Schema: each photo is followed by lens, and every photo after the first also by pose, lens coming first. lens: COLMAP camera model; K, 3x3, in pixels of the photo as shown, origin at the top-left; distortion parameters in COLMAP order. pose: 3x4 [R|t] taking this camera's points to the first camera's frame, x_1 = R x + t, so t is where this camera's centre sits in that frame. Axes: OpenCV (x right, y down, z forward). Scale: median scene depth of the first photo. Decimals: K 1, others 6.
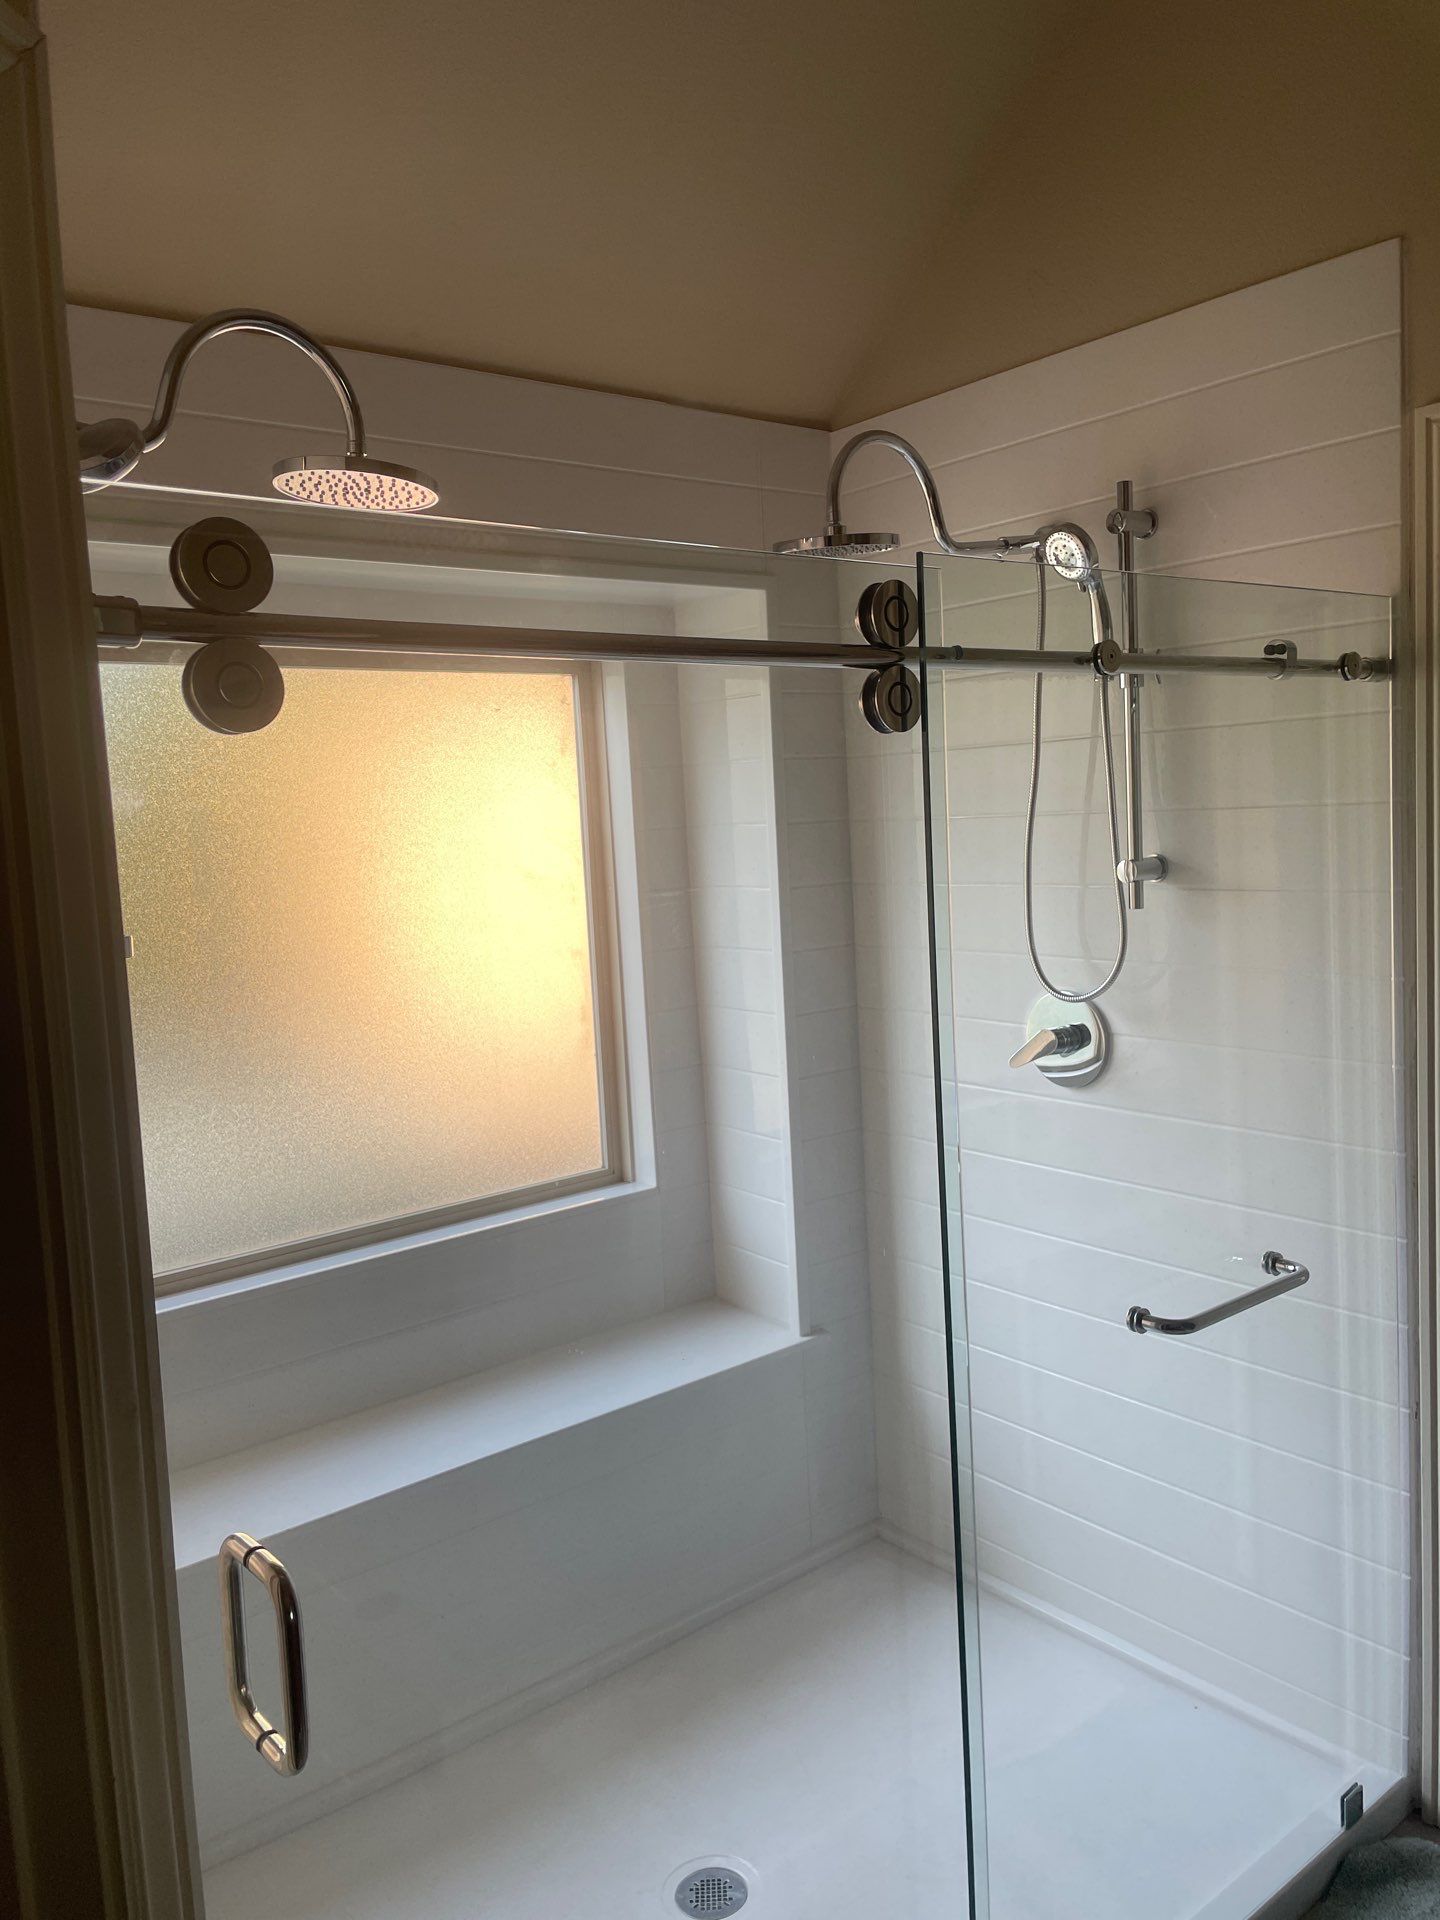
lens RADIAL K [[1467.4, 0, 718.4], [0, 1467.4, 946.7], [0, 0, 1]] dist [-0.002874, -0.018941]
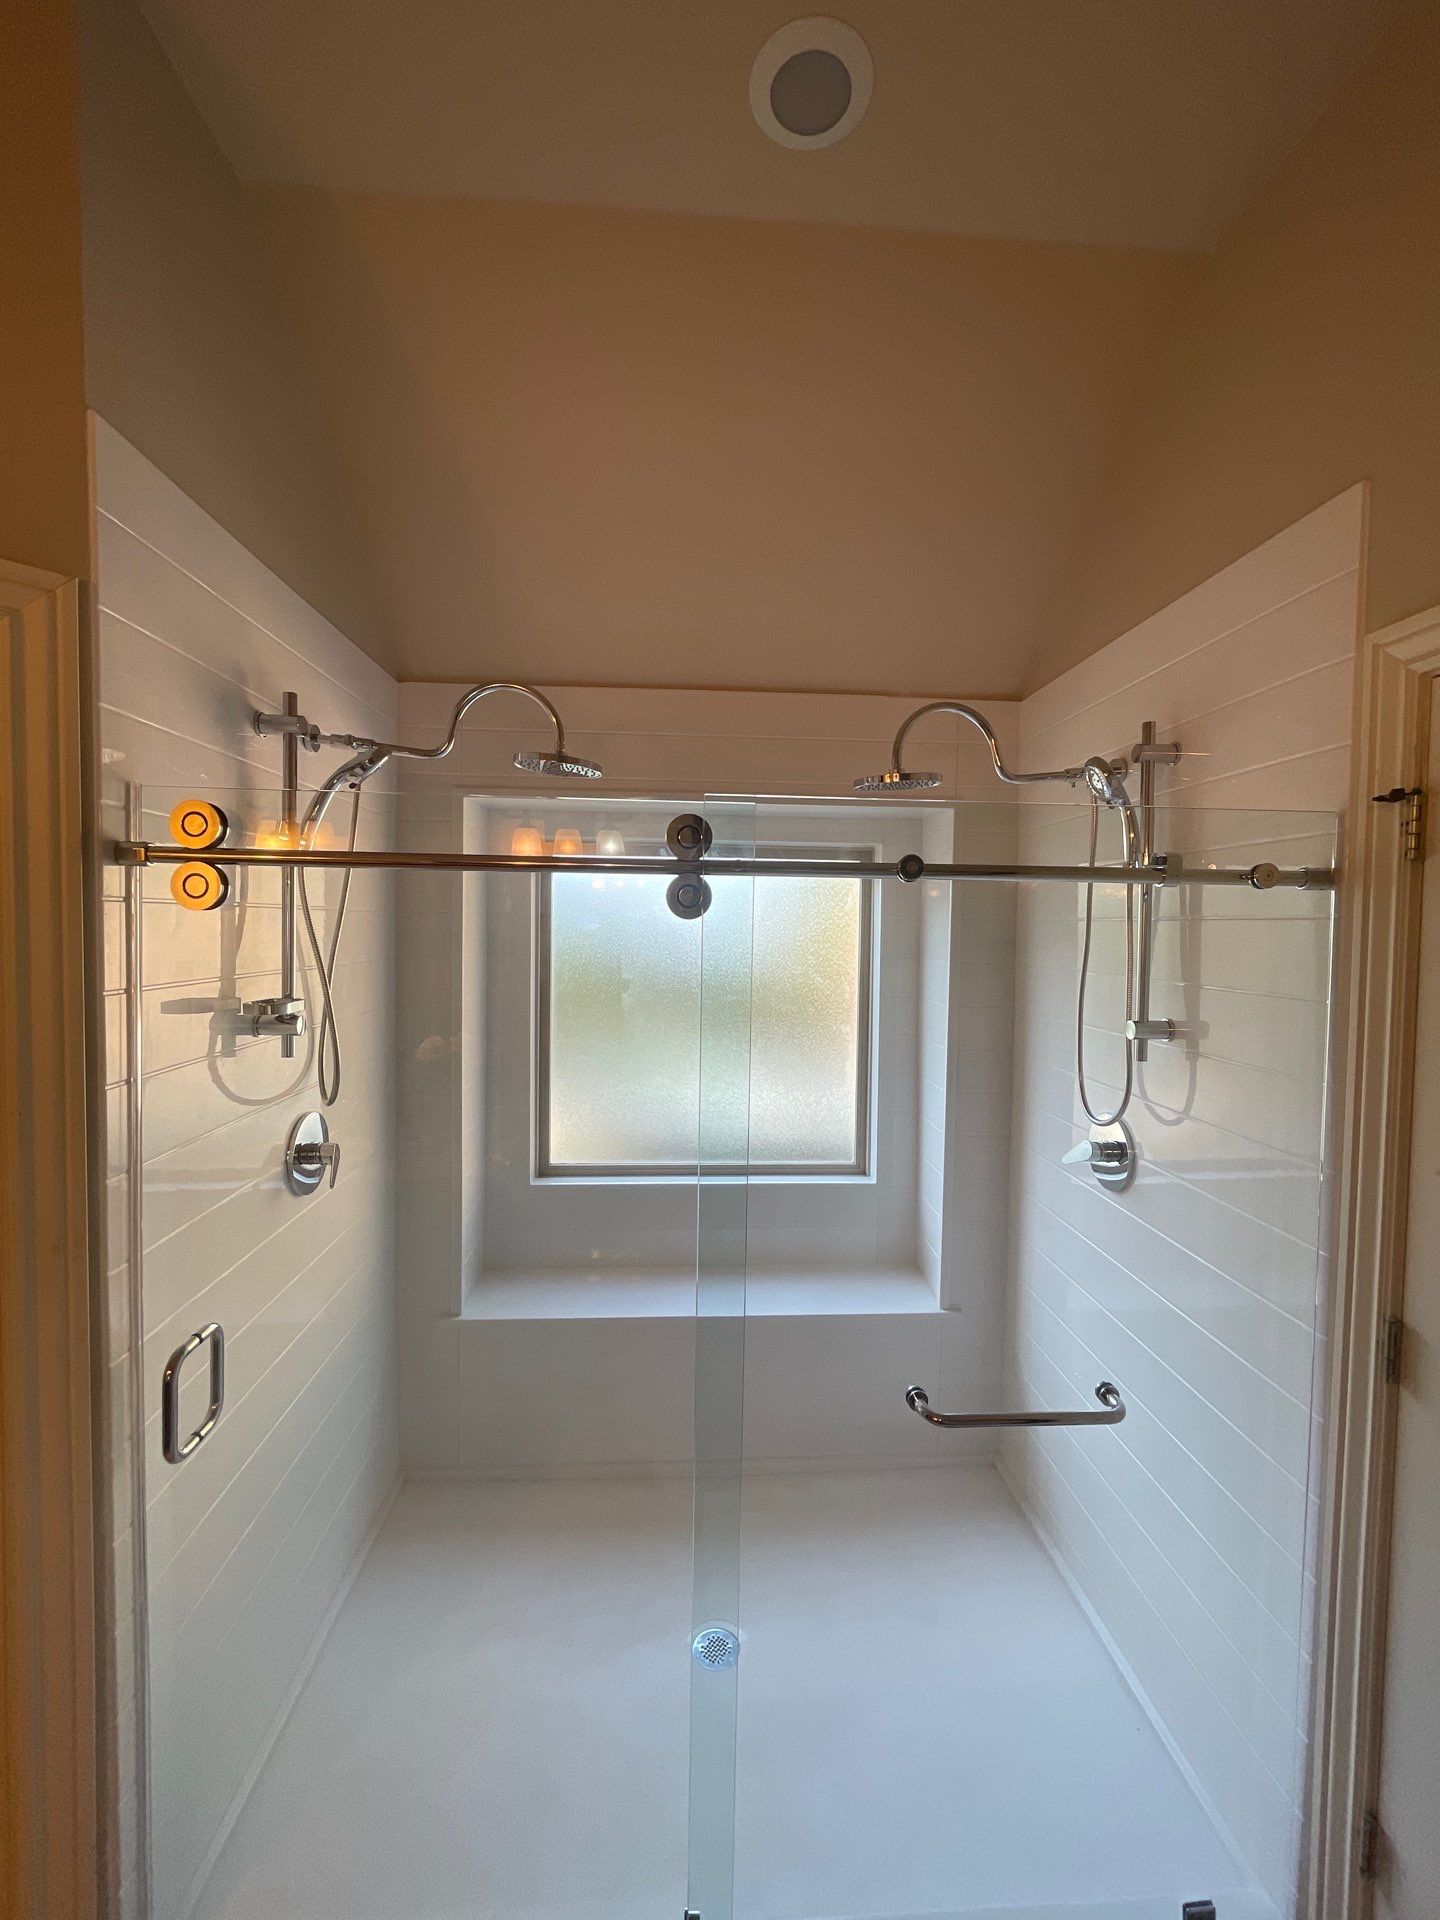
lens RADIAL K [[790.3, 0, 723.9], [0, 790.3, 954.0], [0, 0, 1]] dist [-0.012767, 0.001669]
pose [[0.813414, 0.086216, -0.575260, 0.384270], [-0.113131, 0.993518, -0.011066, -0.070254], [0.570577, 0.074081, 0.817896, 0.253358]]
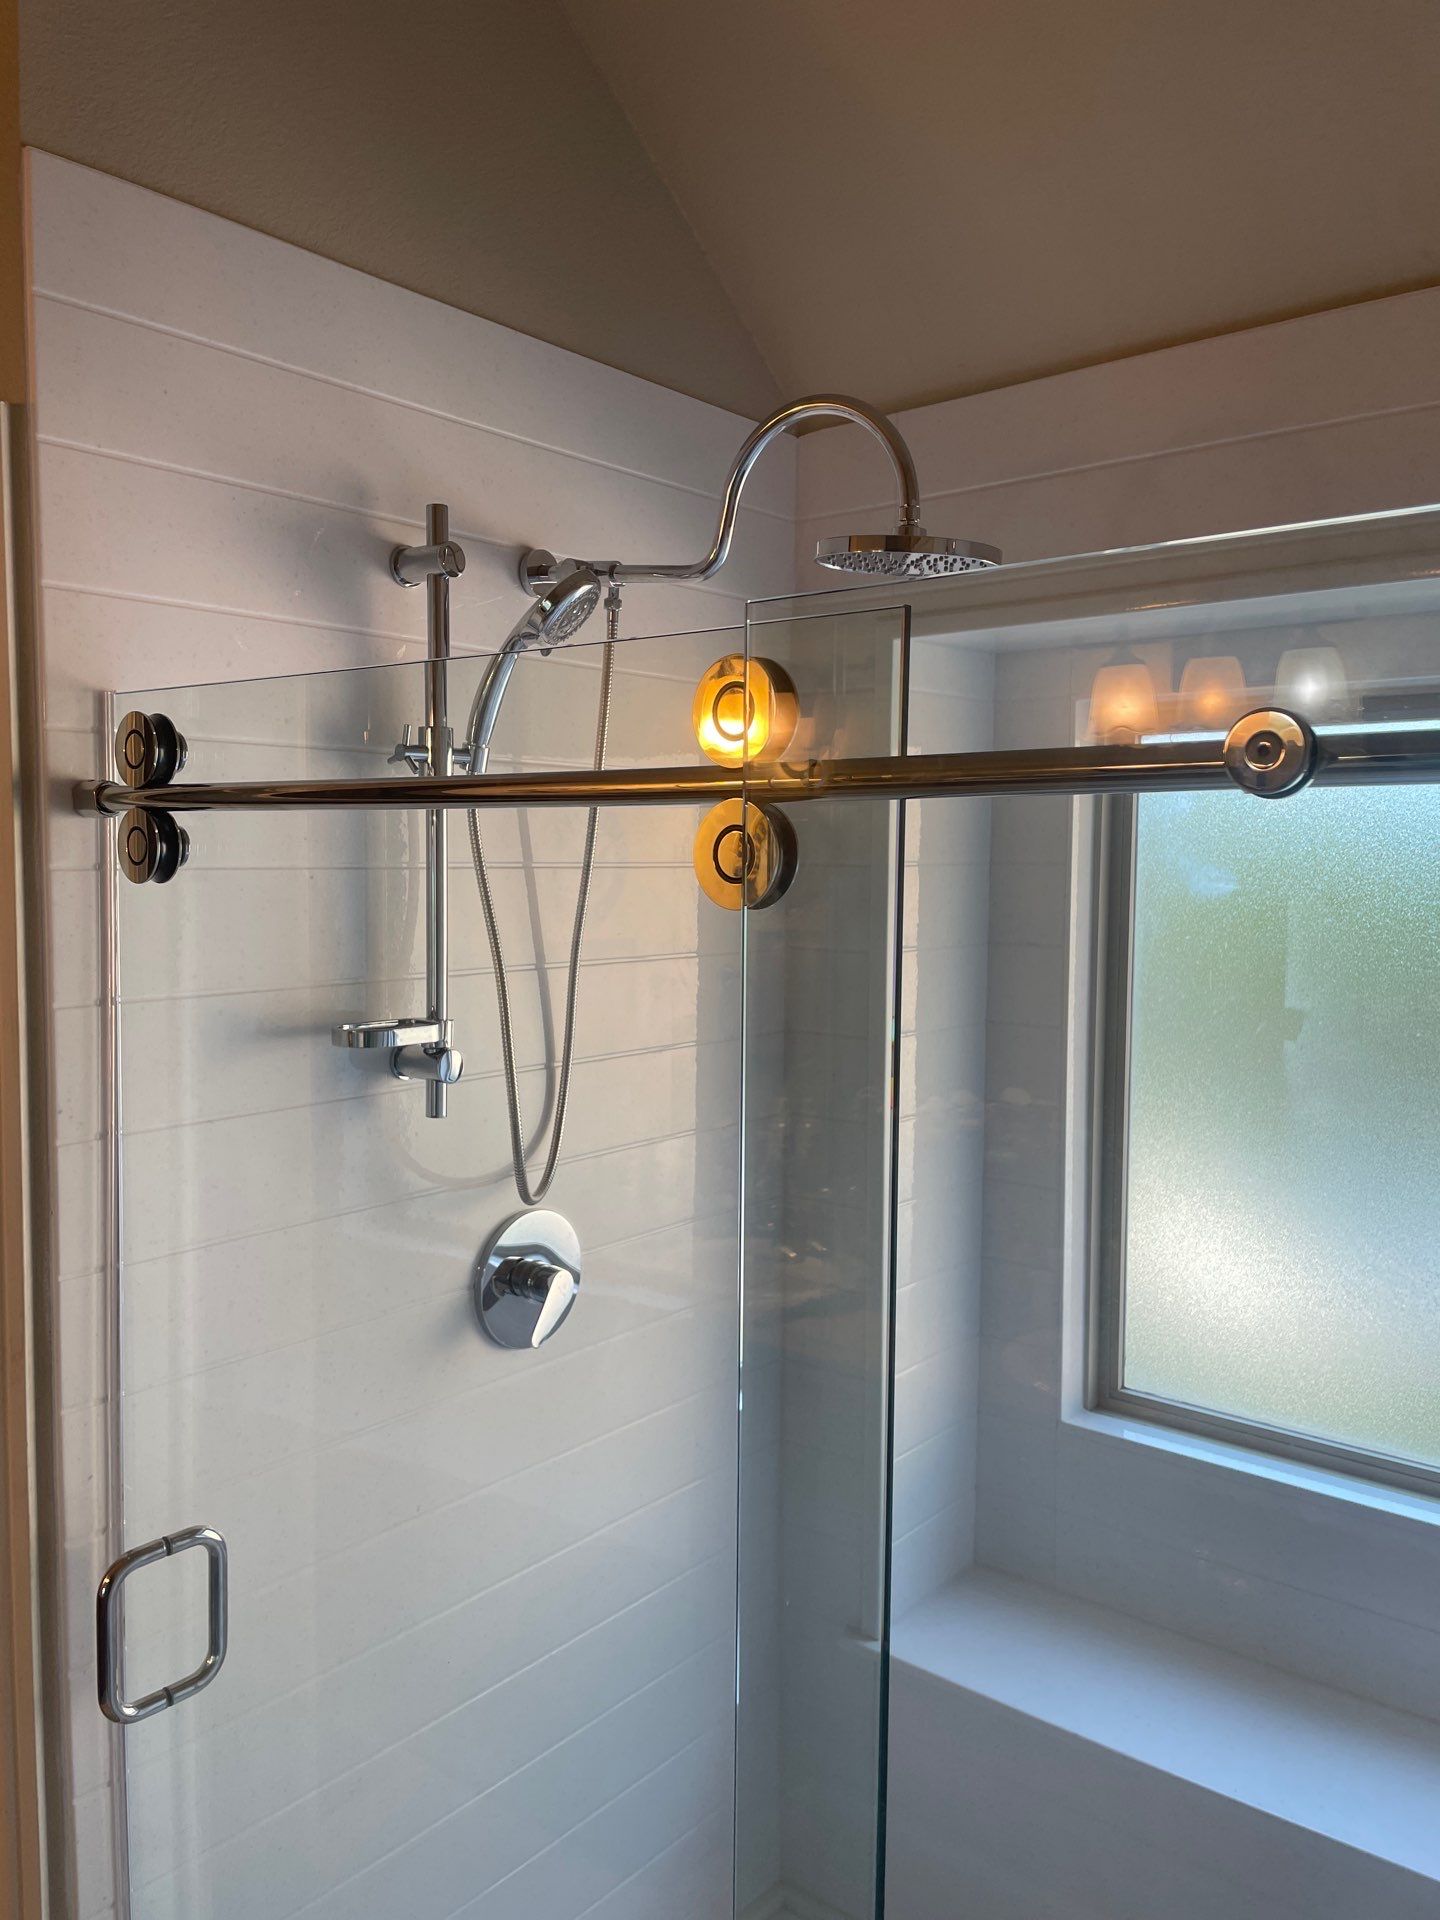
lens RADIAL K [[1533.8, 0, 724.9], [0, 1533.8, 942.8], [0, 0, 1]] dist [0.023233, -0.004888]
pose [[0.221875, 0.103927, -0.969521, 0.490526], [-0.104133, 0.991143, 0.082414, -0.118136], [0.969499, 0.082674, 0.230732, 0.560782]]
